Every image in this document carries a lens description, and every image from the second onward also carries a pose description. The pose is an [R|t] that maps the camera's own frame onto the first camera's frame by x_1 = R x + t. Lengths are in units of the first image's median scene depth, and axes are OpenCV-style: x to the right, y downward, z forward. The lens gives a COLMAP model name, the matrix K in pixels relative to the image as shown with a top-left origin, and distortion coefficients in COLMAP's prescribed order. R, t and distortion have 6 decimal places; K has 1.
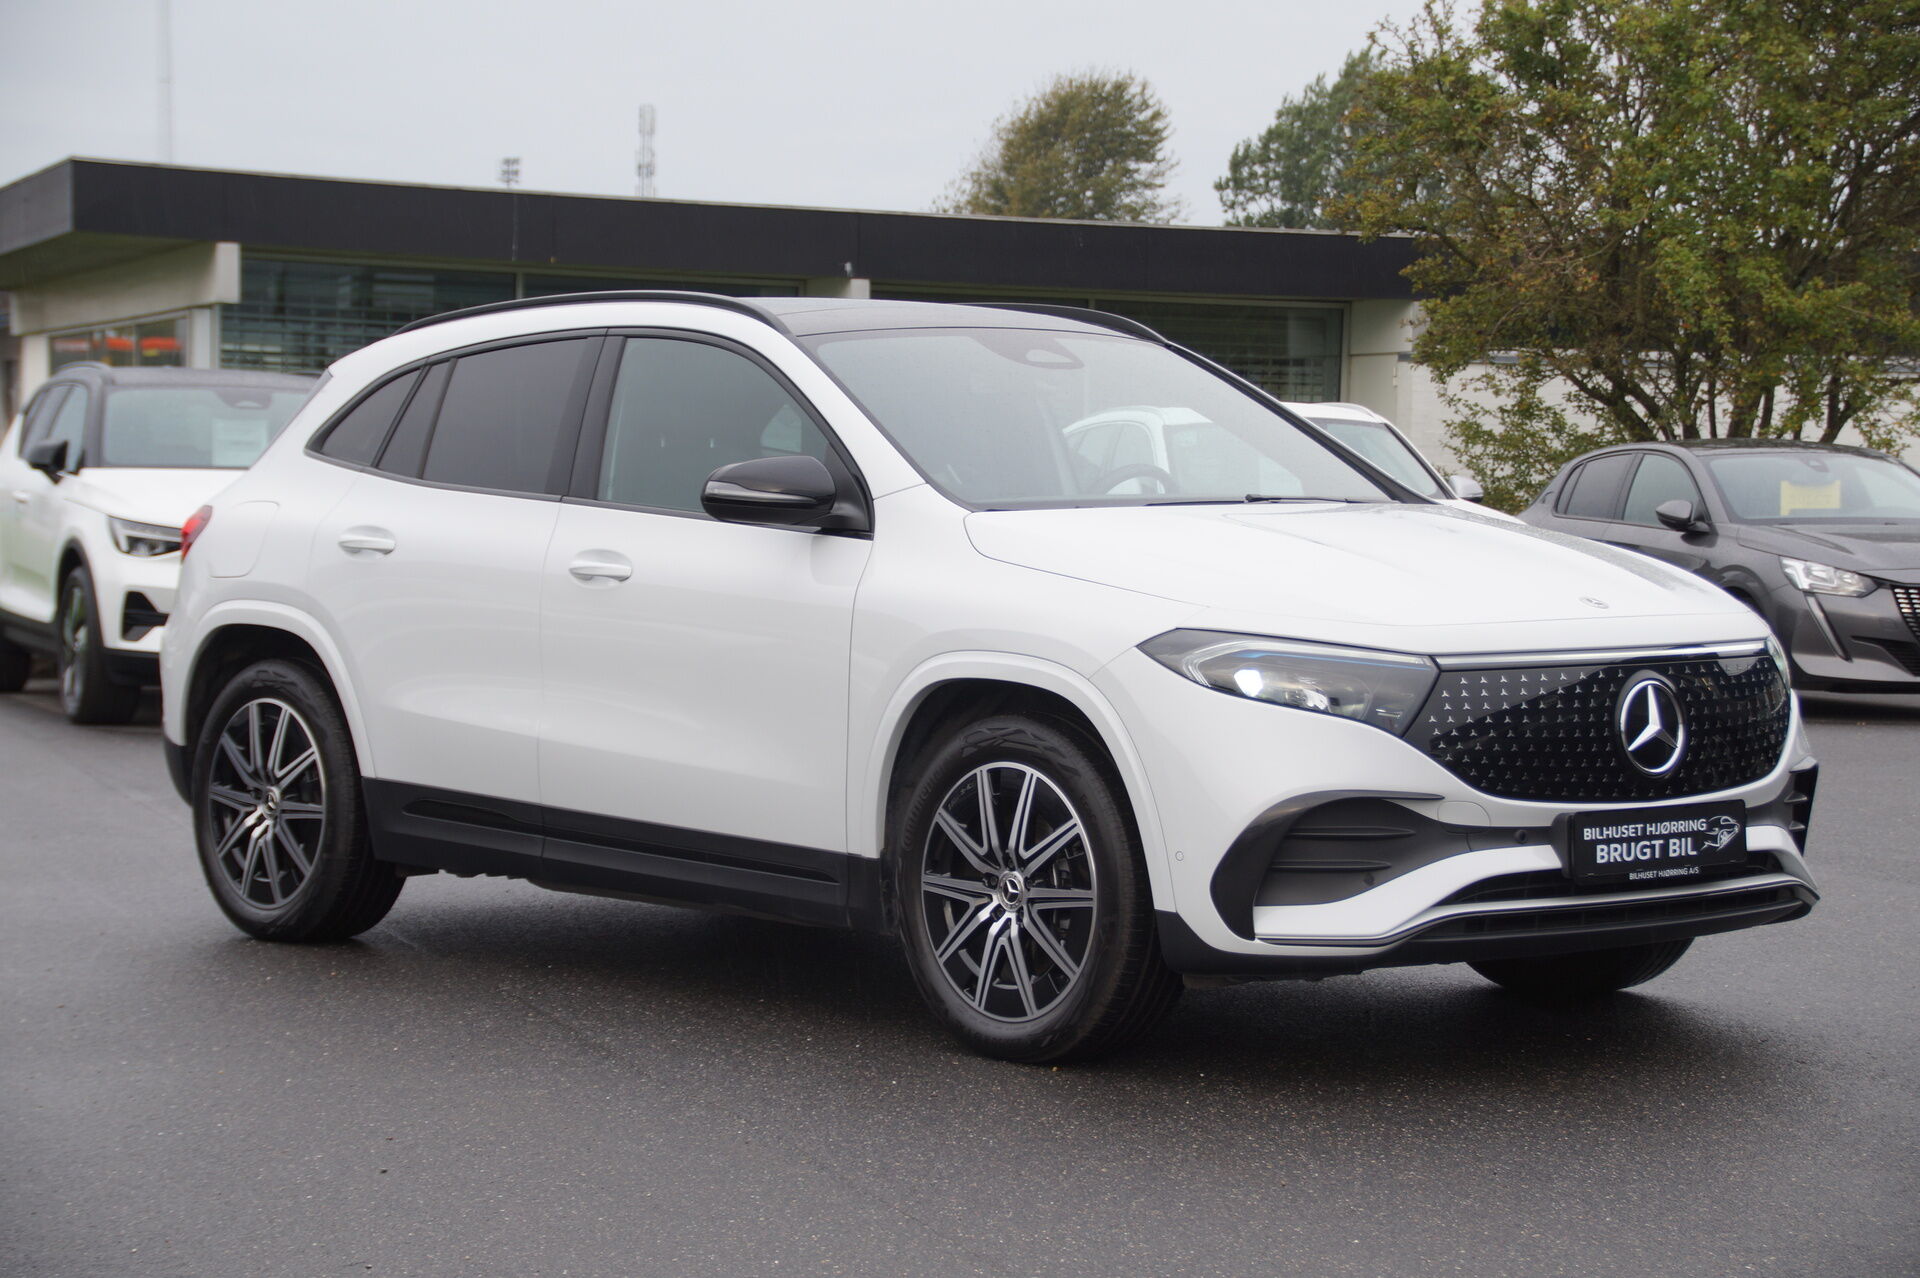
lens RADIAL K [[3995.7, 0, 960.0], [0, 3995.7, 639.0], [0, 0, 1]] dist [0.482592, 0.186134]
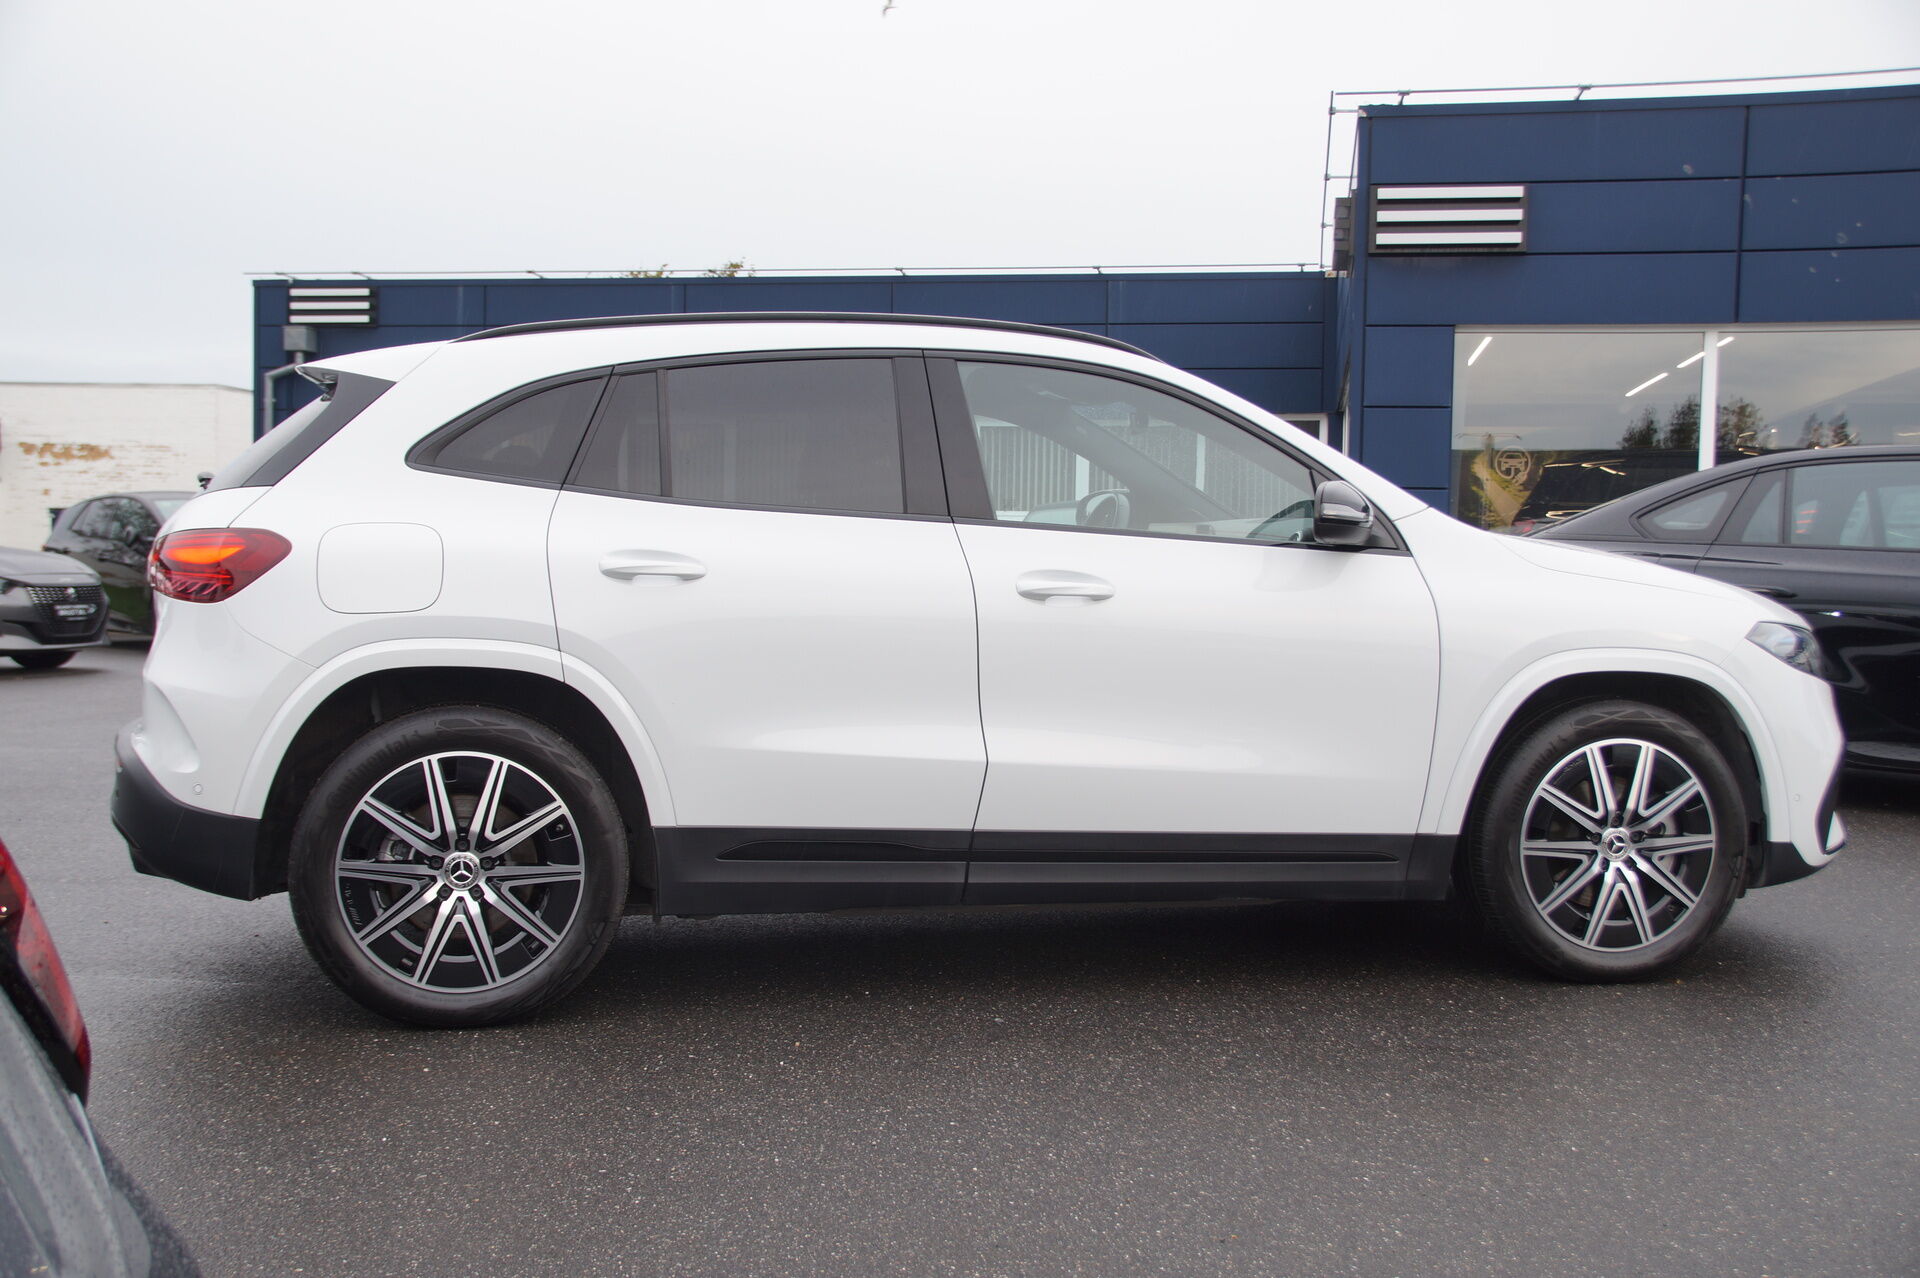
lens RADIAL K [[2113.0, 0, 960.0], [0, 2113.0, 639.0], [0, 0, 1]] dist [0.009612, 0.006057]
pose [[0.472622, -0.037911, 0.880449, -0.640260], [0.028857, 0.999204, 0.027534, -0.022789], [-0.880793, 0.012394, 0.473340, 0.865628]]
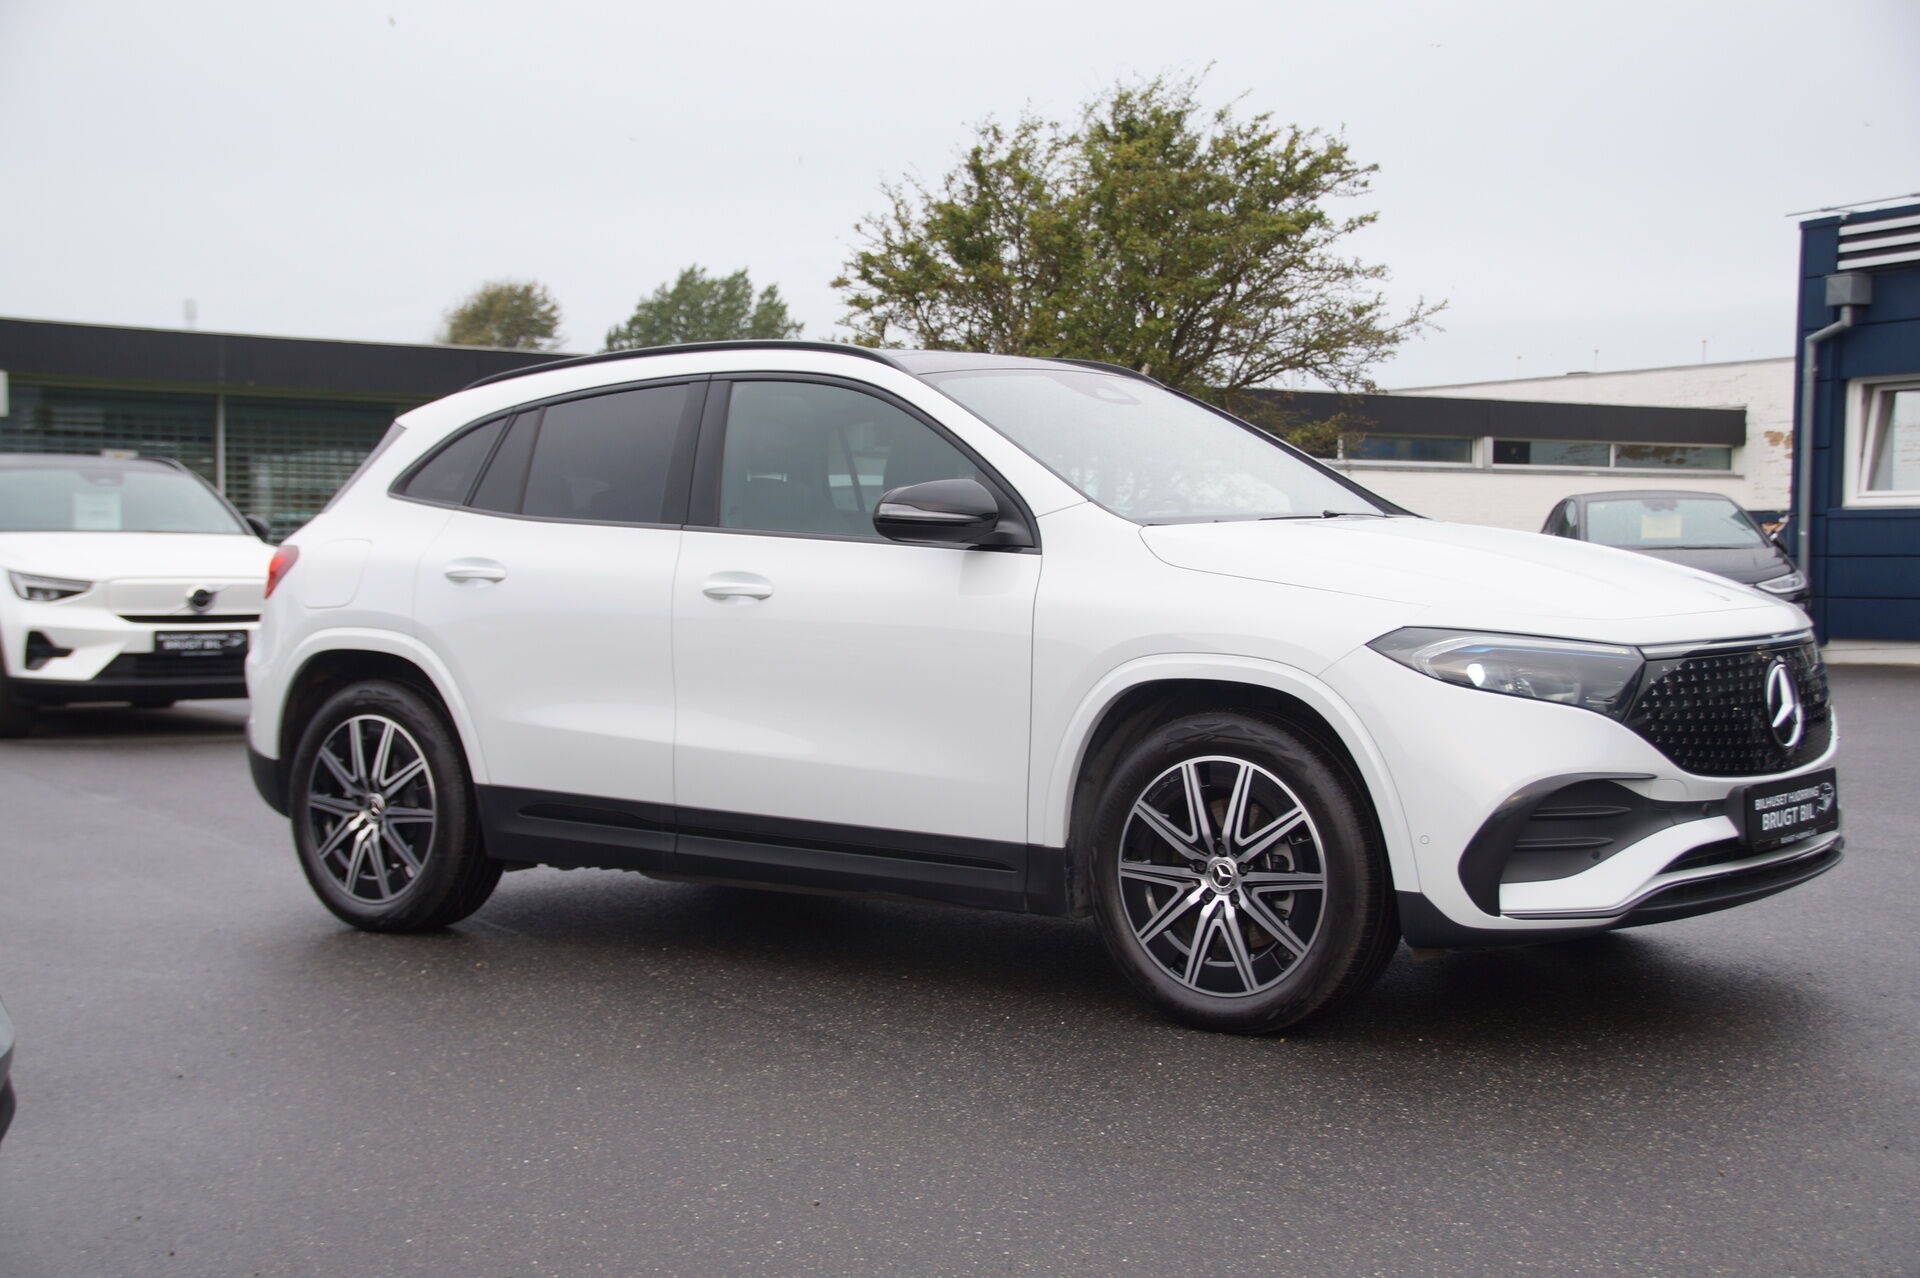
lens RADIAL K [[2614.8, 0, 960.0], [0, 2614.8, 639.0], [0, 0, 1]] dist [0.156218, 0.082962]
pose [[0.979771, -0.024453, 0.198620, -0.193404], [0.025293, 0.999679, -0.001691, -0.001167], [-0.198515, 0.006680, 0.980075, 0.321206]]
